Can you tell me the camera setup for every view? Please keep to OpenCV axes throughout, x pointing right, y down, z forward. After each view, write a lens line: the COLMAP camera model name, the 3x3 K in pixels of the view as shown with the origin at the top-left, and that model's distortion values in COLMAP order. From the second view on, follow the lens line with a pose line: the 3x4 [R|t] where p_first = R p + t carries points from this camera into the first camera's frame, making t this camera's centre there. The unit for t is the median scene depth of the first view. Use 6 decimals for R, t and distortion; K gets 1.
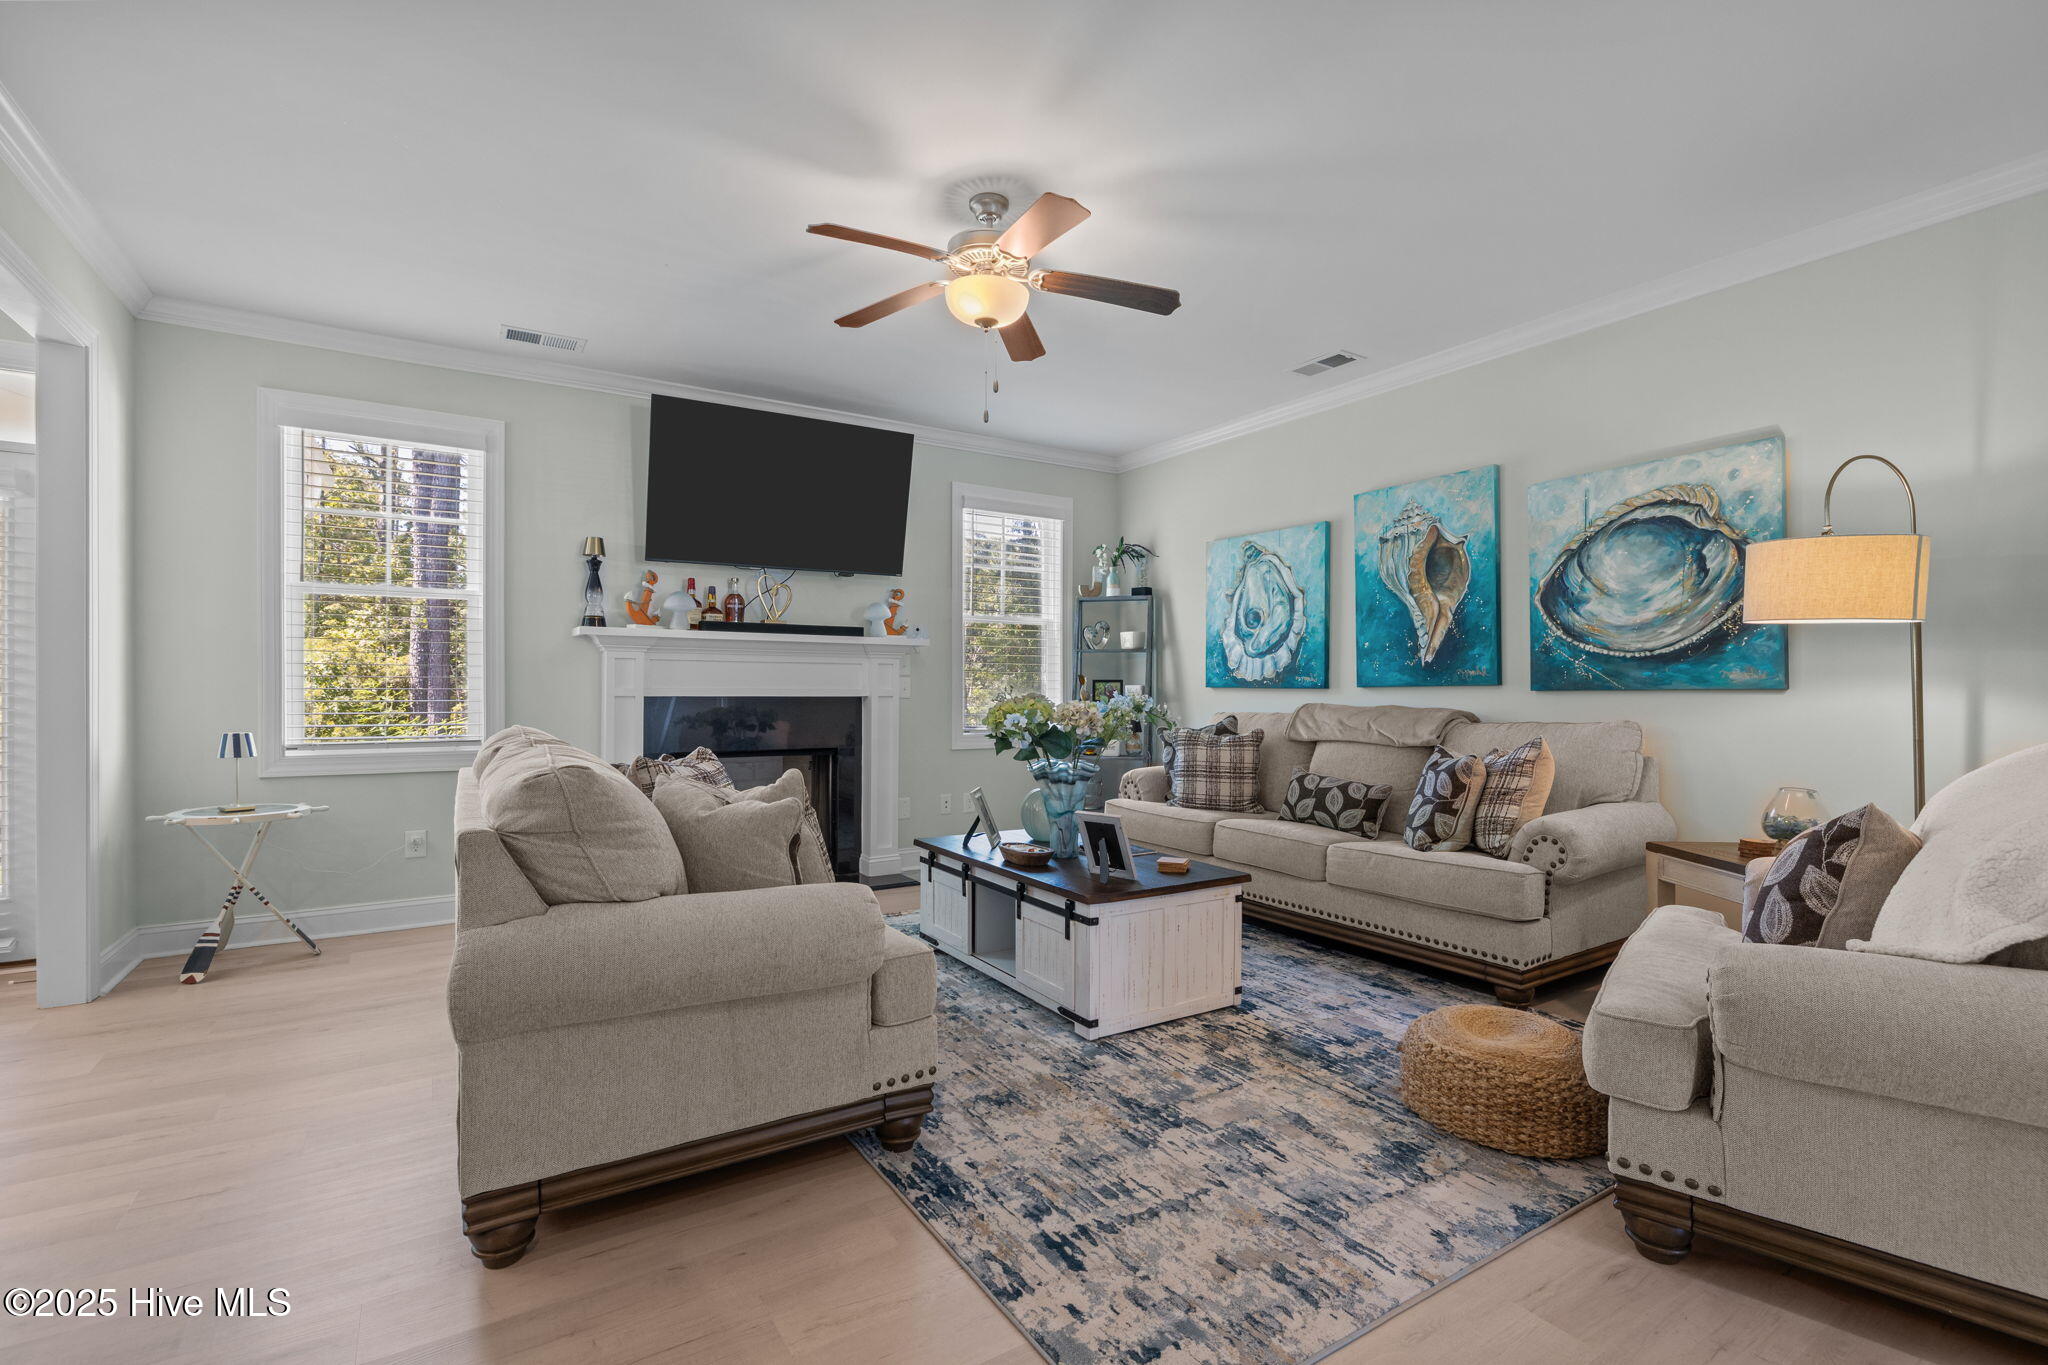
lens RADIAL K [[929.6, 0, 1023.1], [0, 929.6, 690.6], [0, 0, 1]] dist [0.001115, 0.000036]
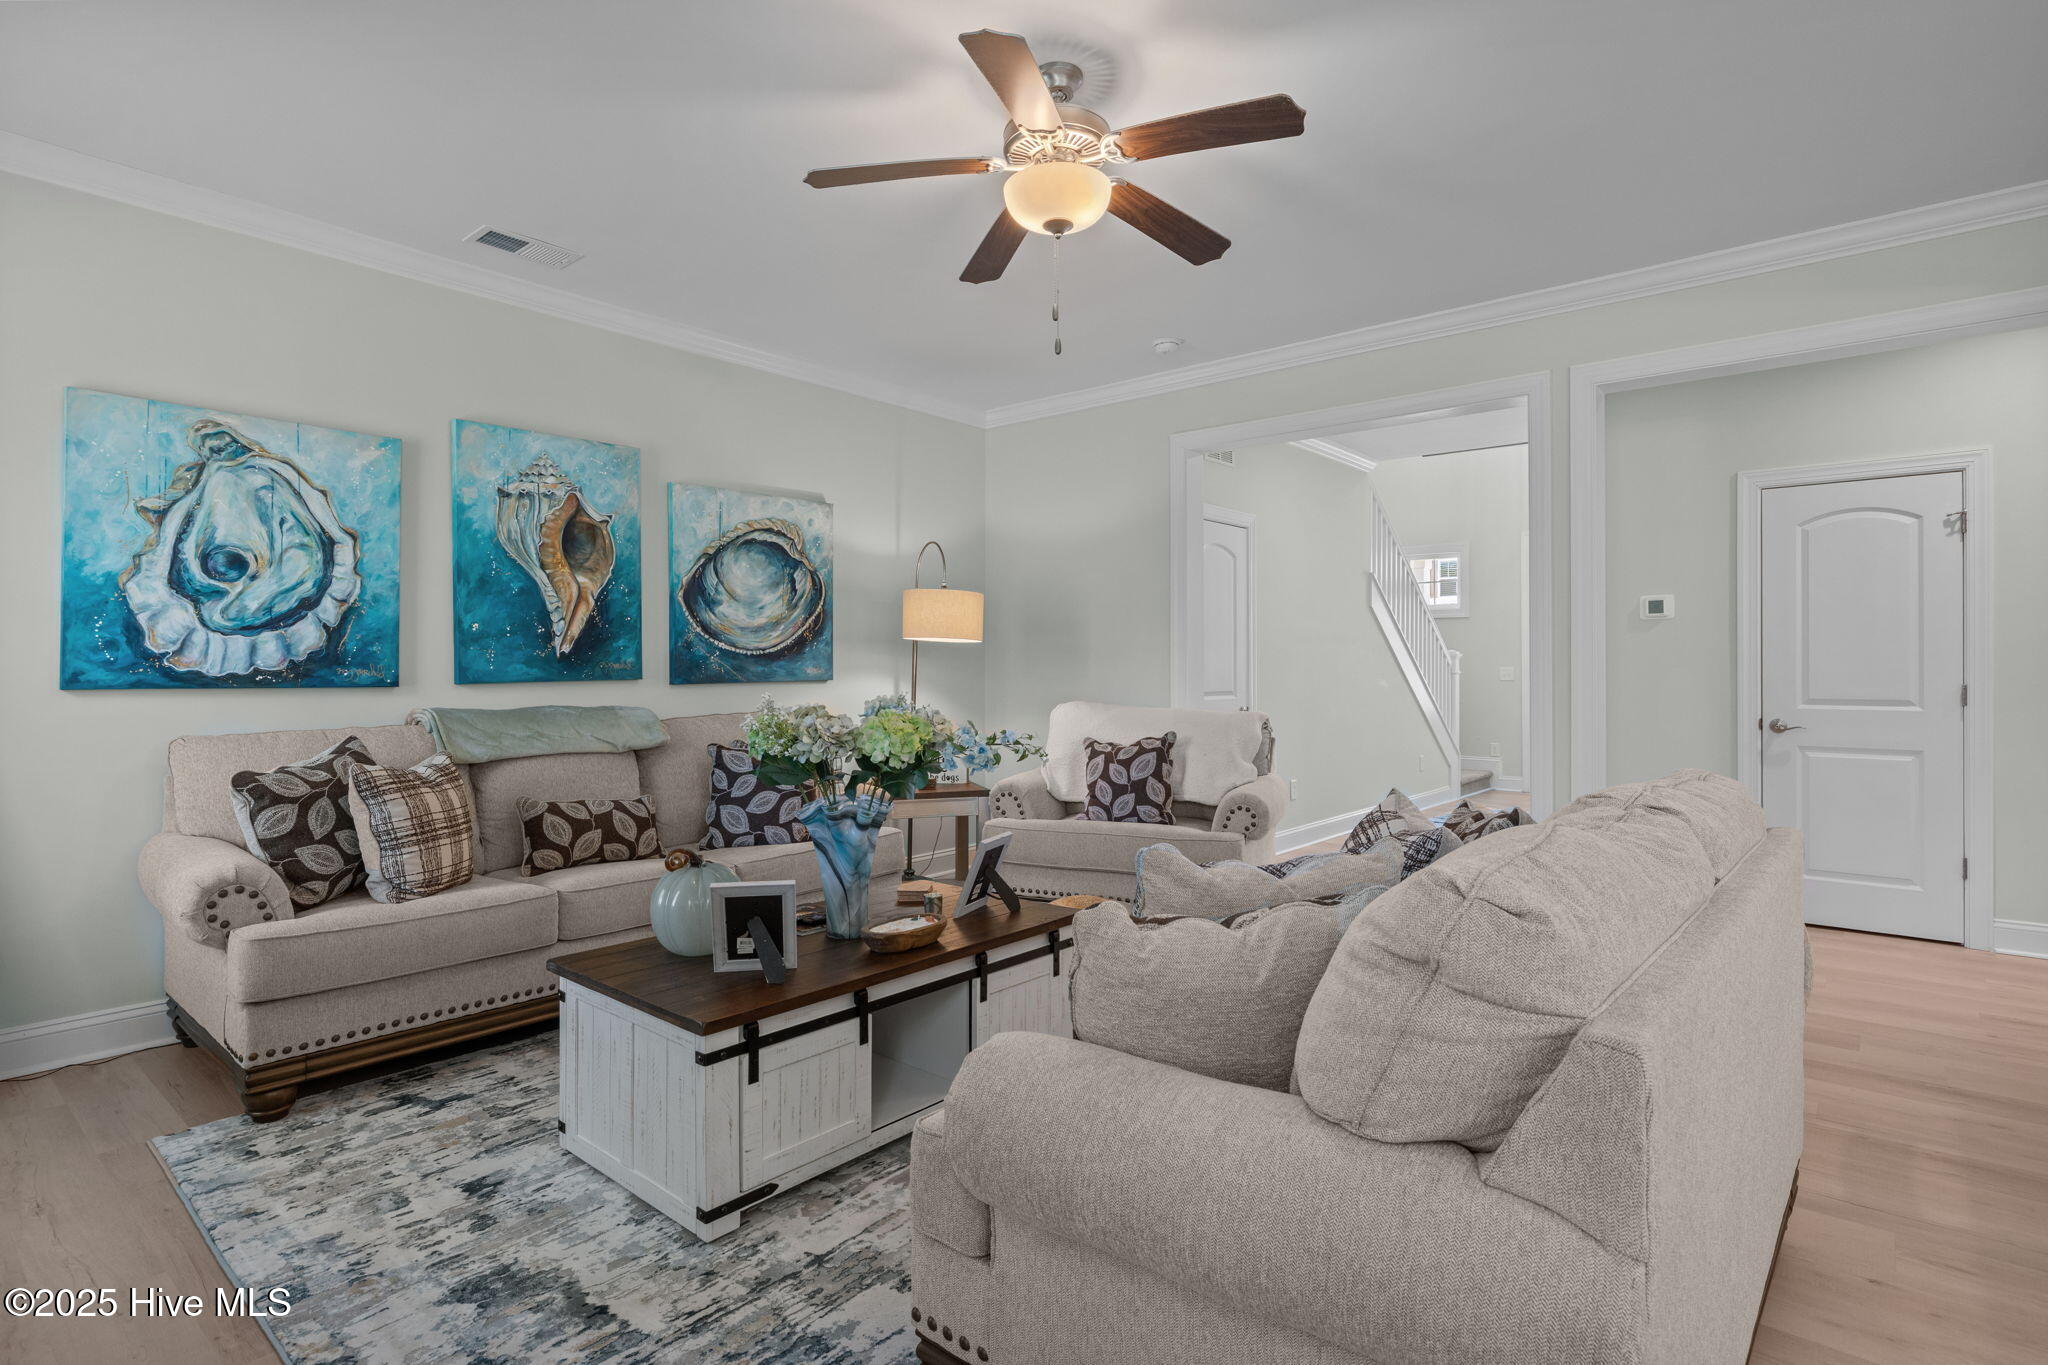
lens RADIAL K [[1023.7, 0, 1022.3], [0, 1023.7, 669.1], [0, 0, 1]] dist [0.004923, 0.000459]
pose [[-0.289347, -0.002123, 0.957222, -0.589734], [0.005266, 0.999979, 0.003810, -0.017654], [-0.957210, 0.006143, -0.289330, 0.889487]]
